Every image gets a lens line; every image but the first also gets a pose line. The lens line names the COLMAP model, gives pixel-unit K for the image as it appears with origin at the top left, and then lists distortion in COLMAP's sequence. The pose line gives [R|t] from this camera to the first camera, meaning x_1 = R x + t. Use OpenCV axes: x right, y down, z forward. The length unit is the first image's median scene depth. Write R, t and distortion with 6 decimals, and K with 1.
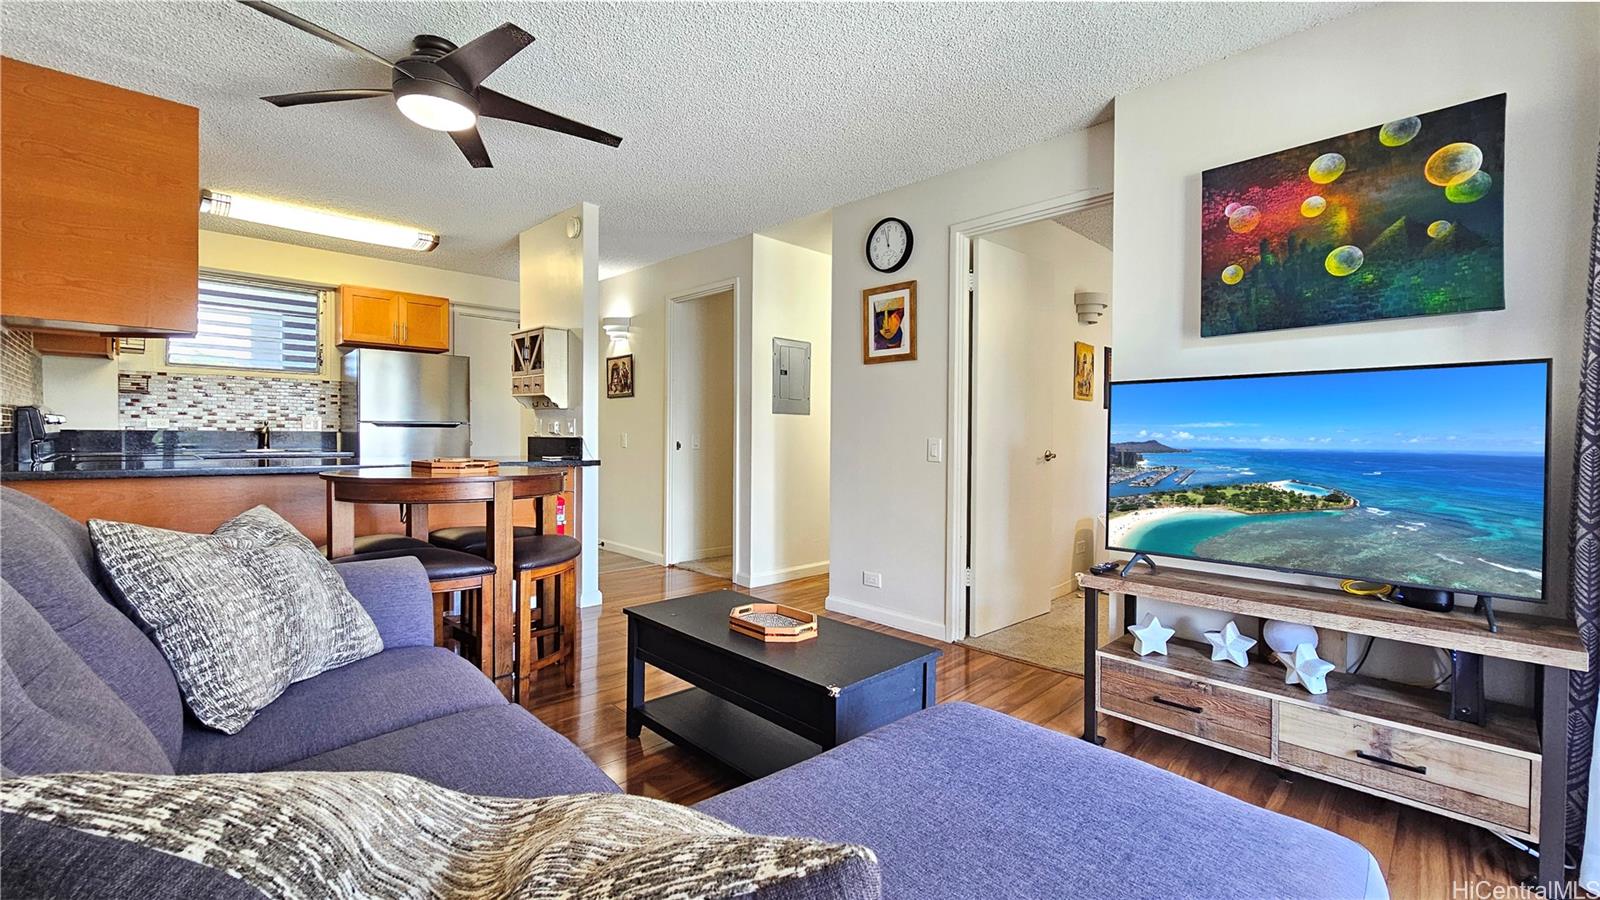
lens RADIAL K [[653.9, 0, 798.1], [0, 653.9, 460.5], [0, 0, 1]] dist [-0.000411, -0.000348]
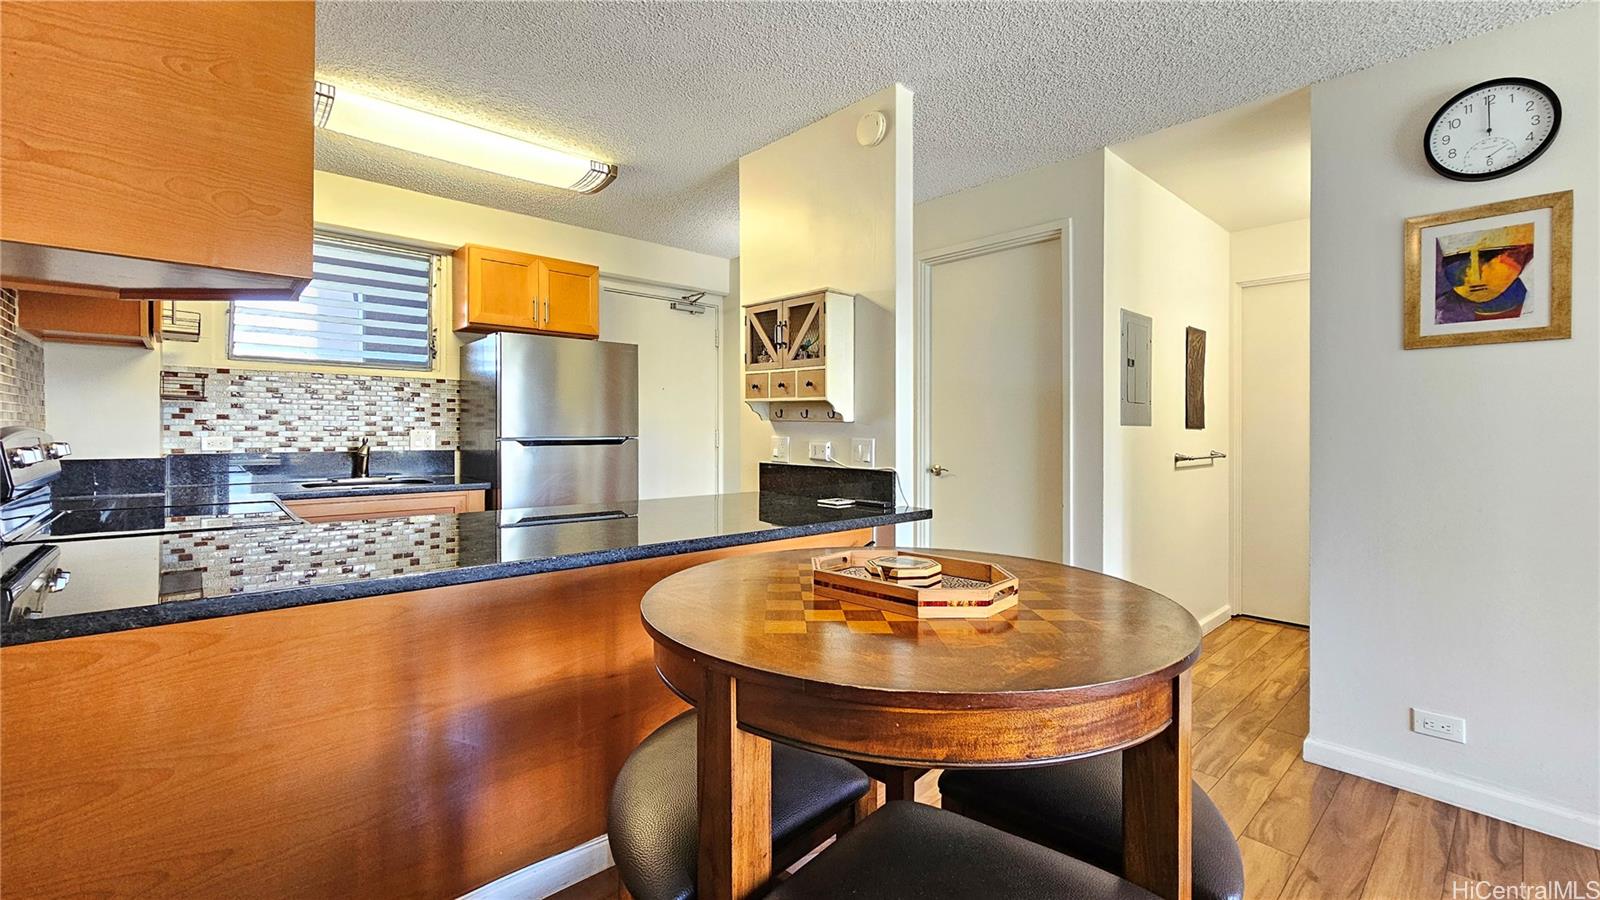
lens RADIAL K [[647.9, 0, 800.0], [0, 647.9, 450.0], [0, 0, 1]] dist [-0.012704, 0.000384]
pose [[0.999526, -0.001600, -0.030748, -0.346207], [0.001330, 0.999960, -0.008808, -0.042894], [0.030761, 0.008763, 0.999488, 0.344990]]
